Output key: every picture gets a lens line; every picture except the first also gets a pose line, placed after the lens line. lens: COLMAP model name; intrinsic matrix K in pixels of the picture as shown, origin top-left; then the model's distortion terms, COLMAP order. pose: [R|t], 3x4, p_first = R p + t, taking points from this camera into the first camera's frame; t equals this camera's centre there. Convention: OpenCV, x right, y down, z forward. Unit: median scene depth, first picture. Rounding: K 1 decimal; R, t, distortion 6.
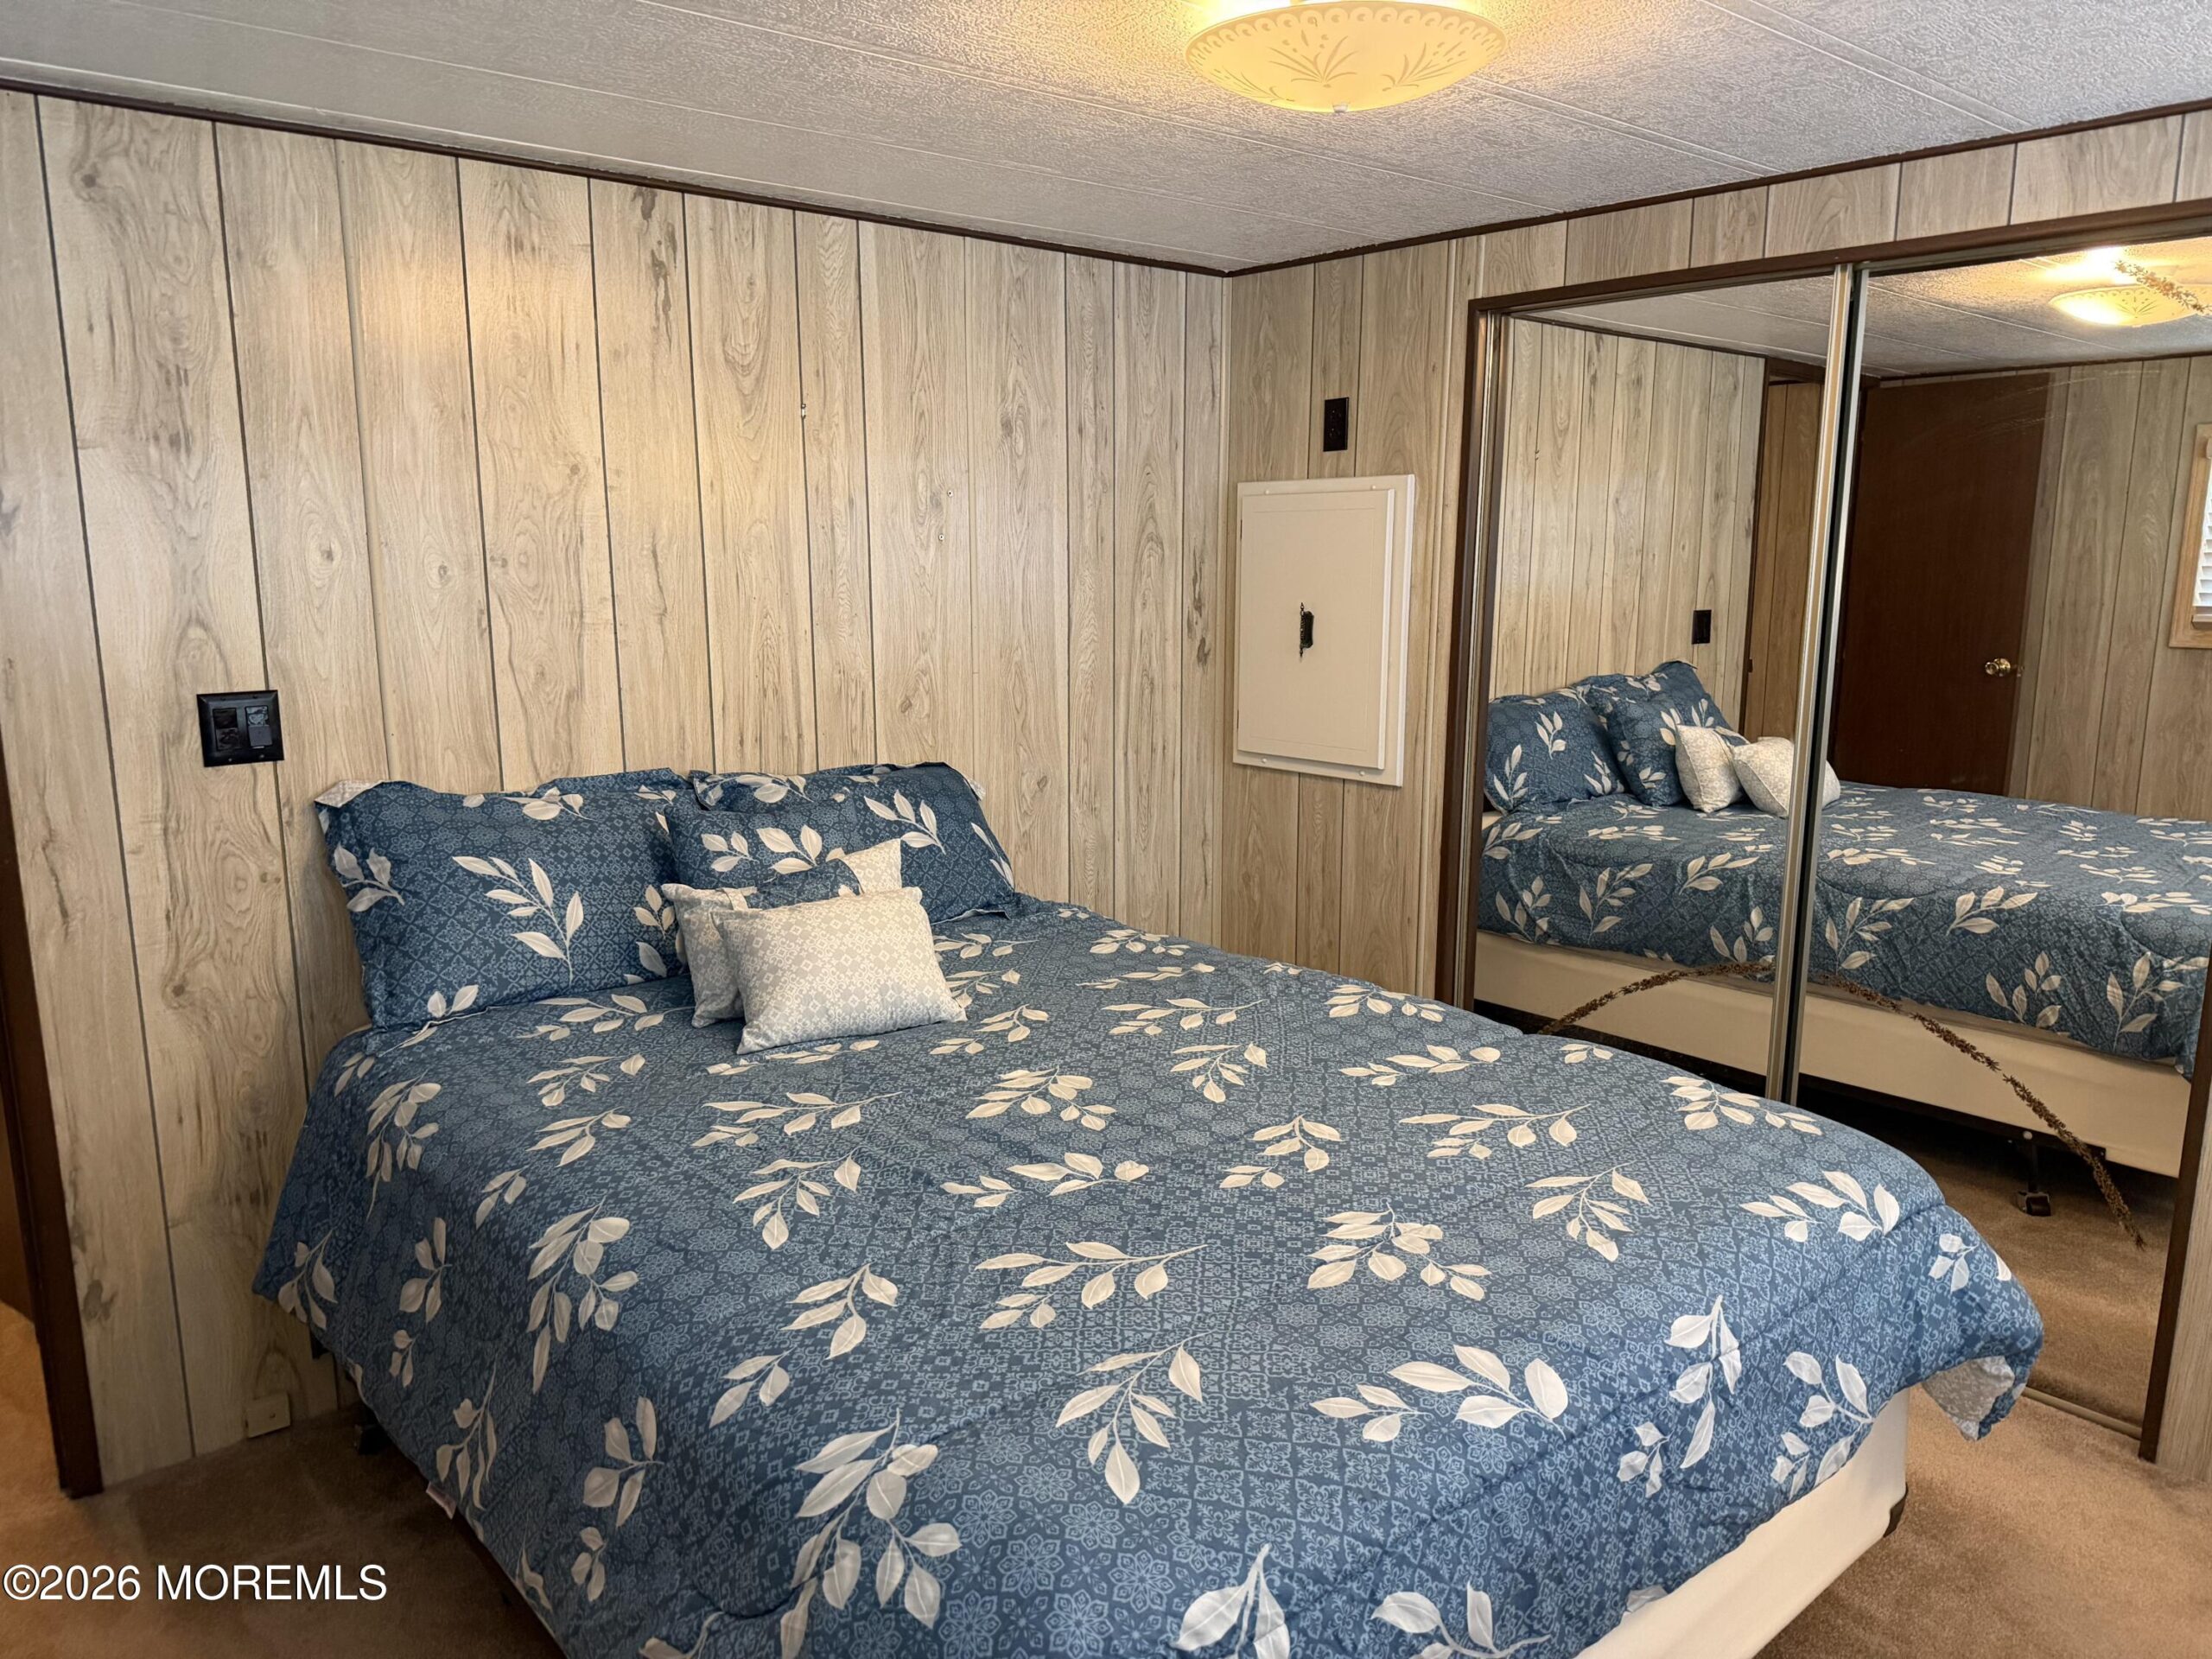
lens RADIAL K [[1559.0, 0, 1112.3], [0, 1559.0, 832.7], [0, 0, 1]] dist [0.017205, -0.030585]
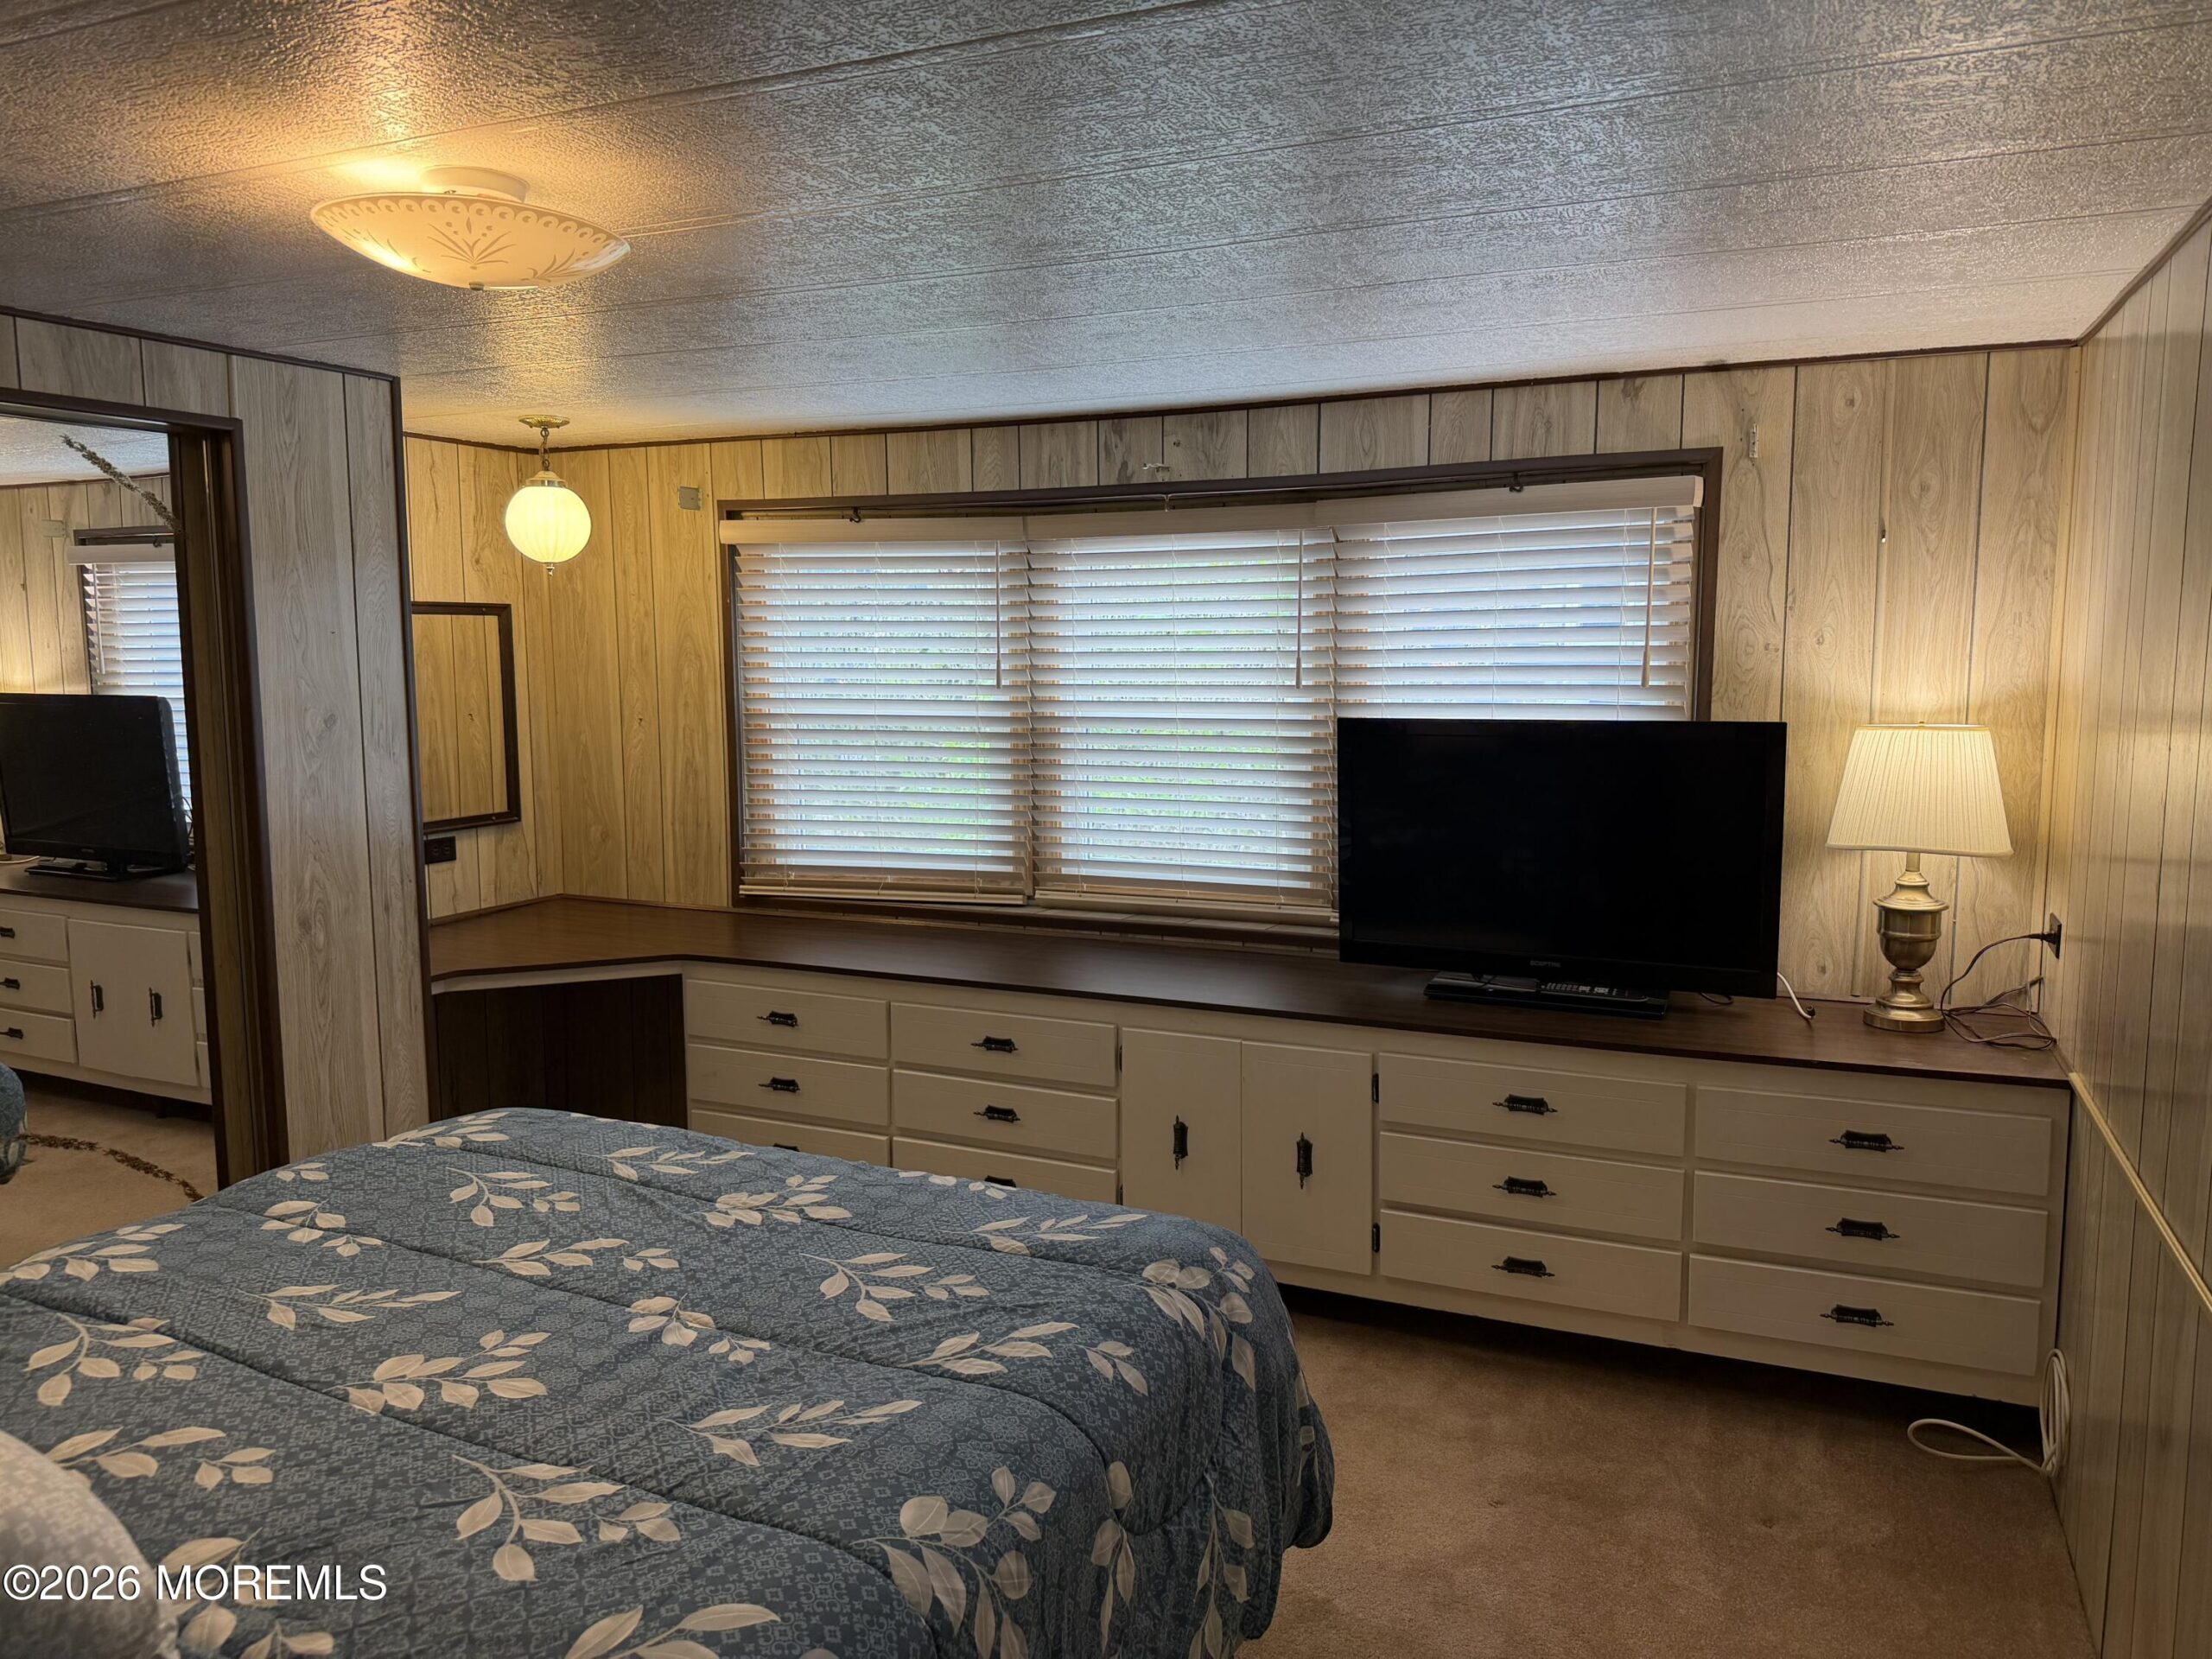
lens RADIAL K [[1559.0, 0, 1090.3], [0, 1559.0, 832.3], [0, 0, 1]] dist [0.017205, -0.030585]
pose [[-0.406792, -0.117414, 0.905944, -0.823496], [0.169878, 0.964685, 0.201306, -0.196784], [-0.897587, 0.235790, -0.372480, 0.872008]]
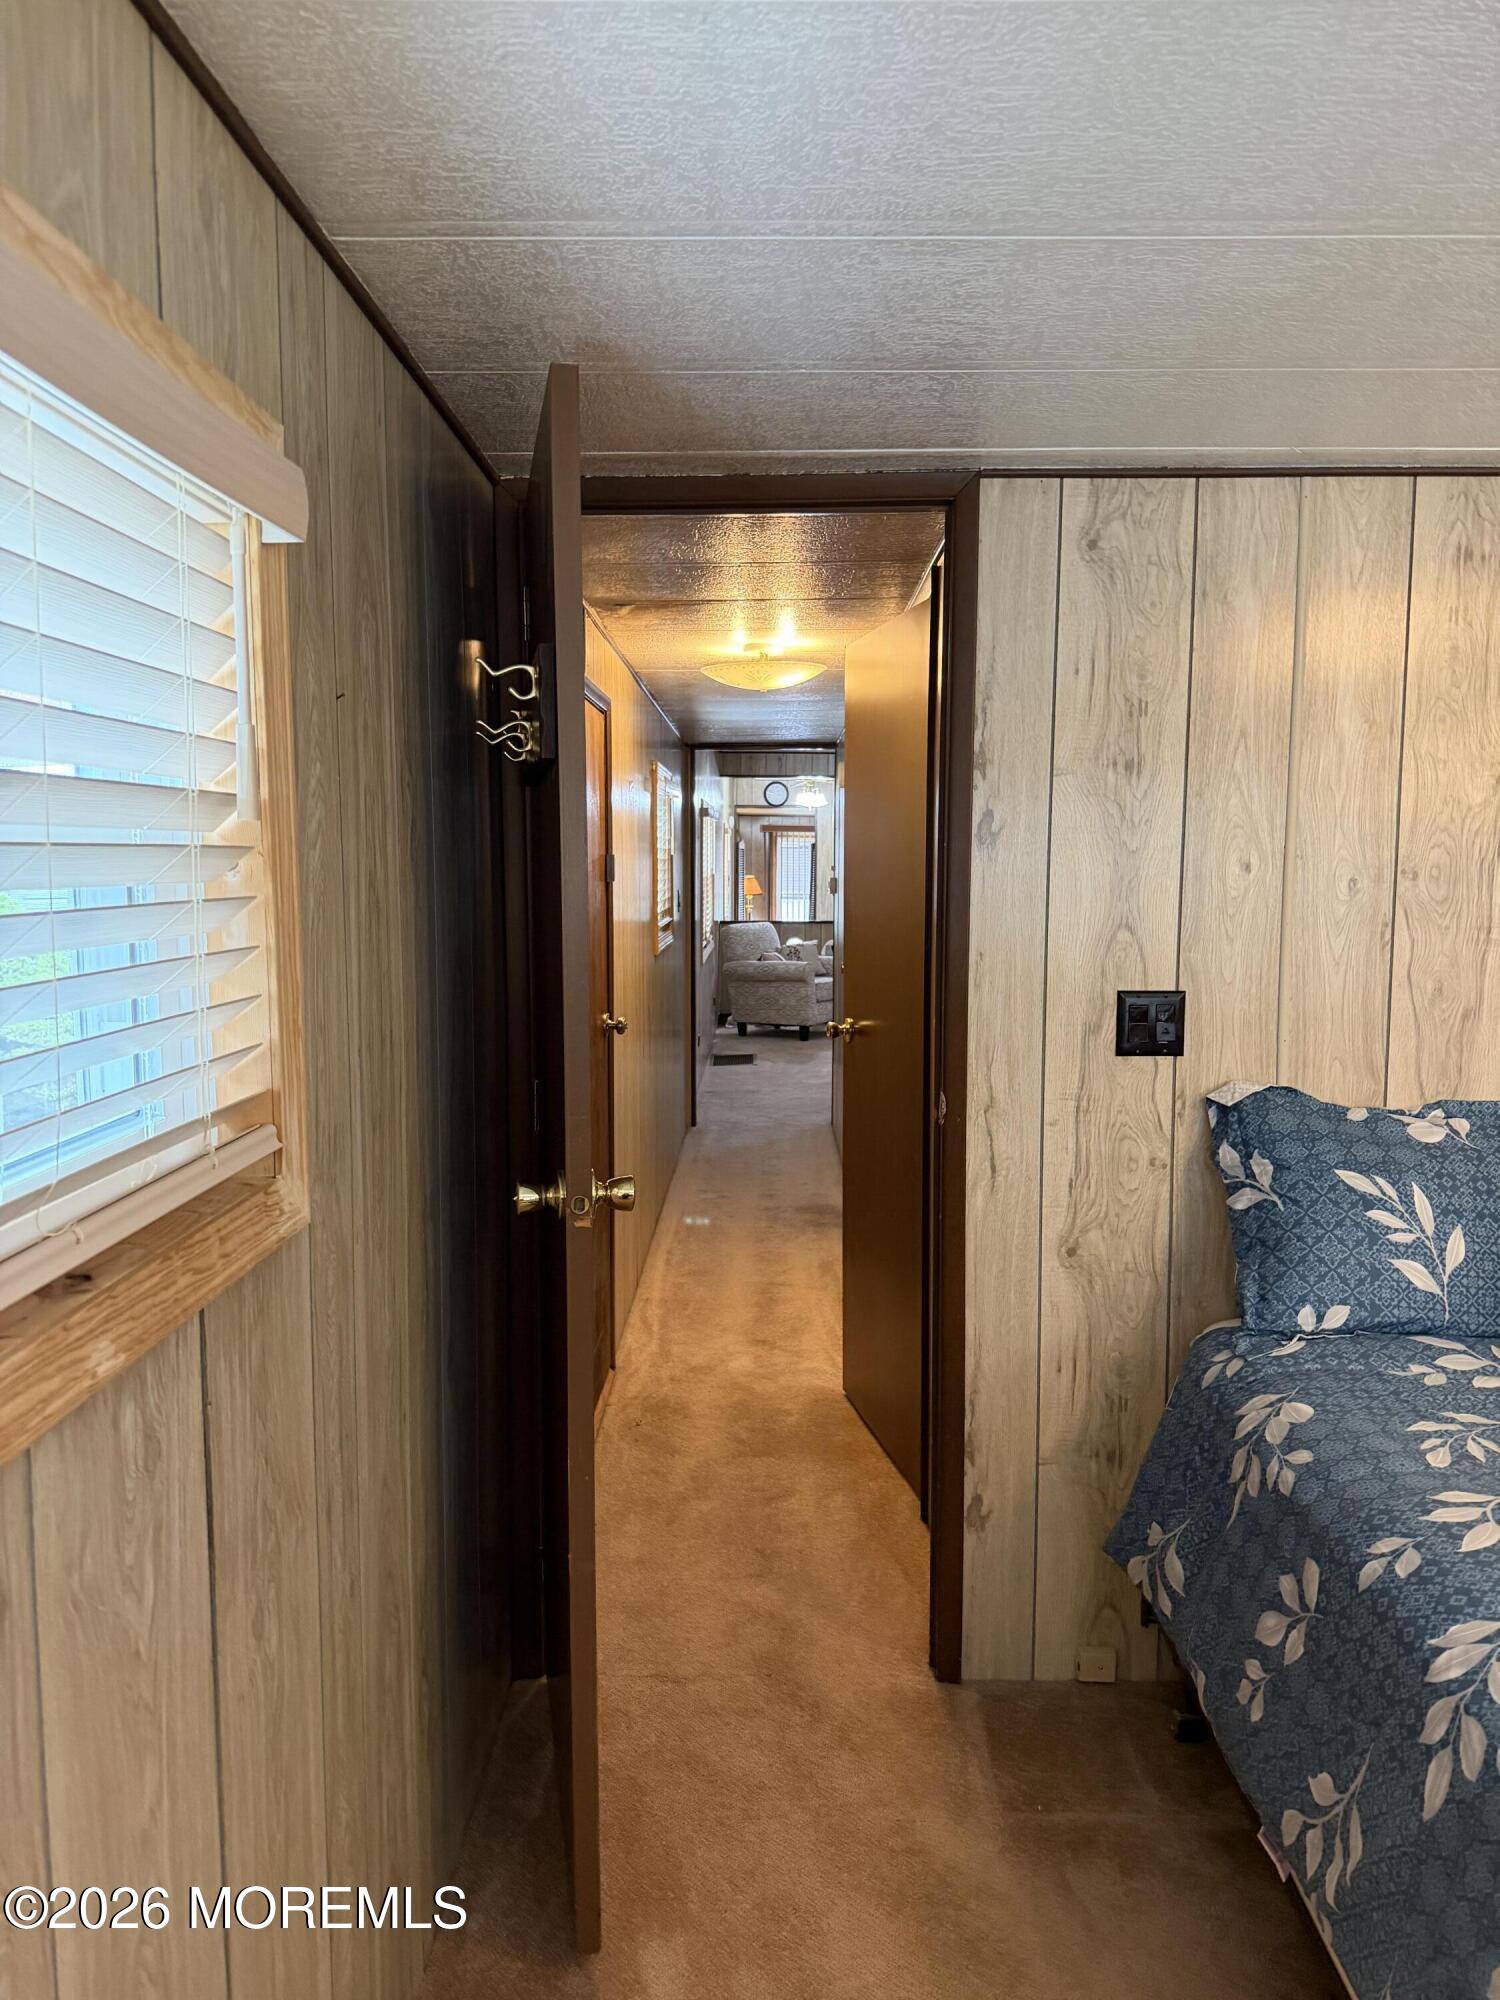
lens RADIAL K [[1409.5, 0, 751.2], [0, 1409.5, 1003.9], [0, 0, 1]] dist [0.017205, -0.030585]
pose [[0.736935, 0.068978, -0.672435, -0.104821], [-0.125577, 0.991433, -0.035921, -0.010391], [0.664196, 0.110914, 0.739284, 0.087037]]
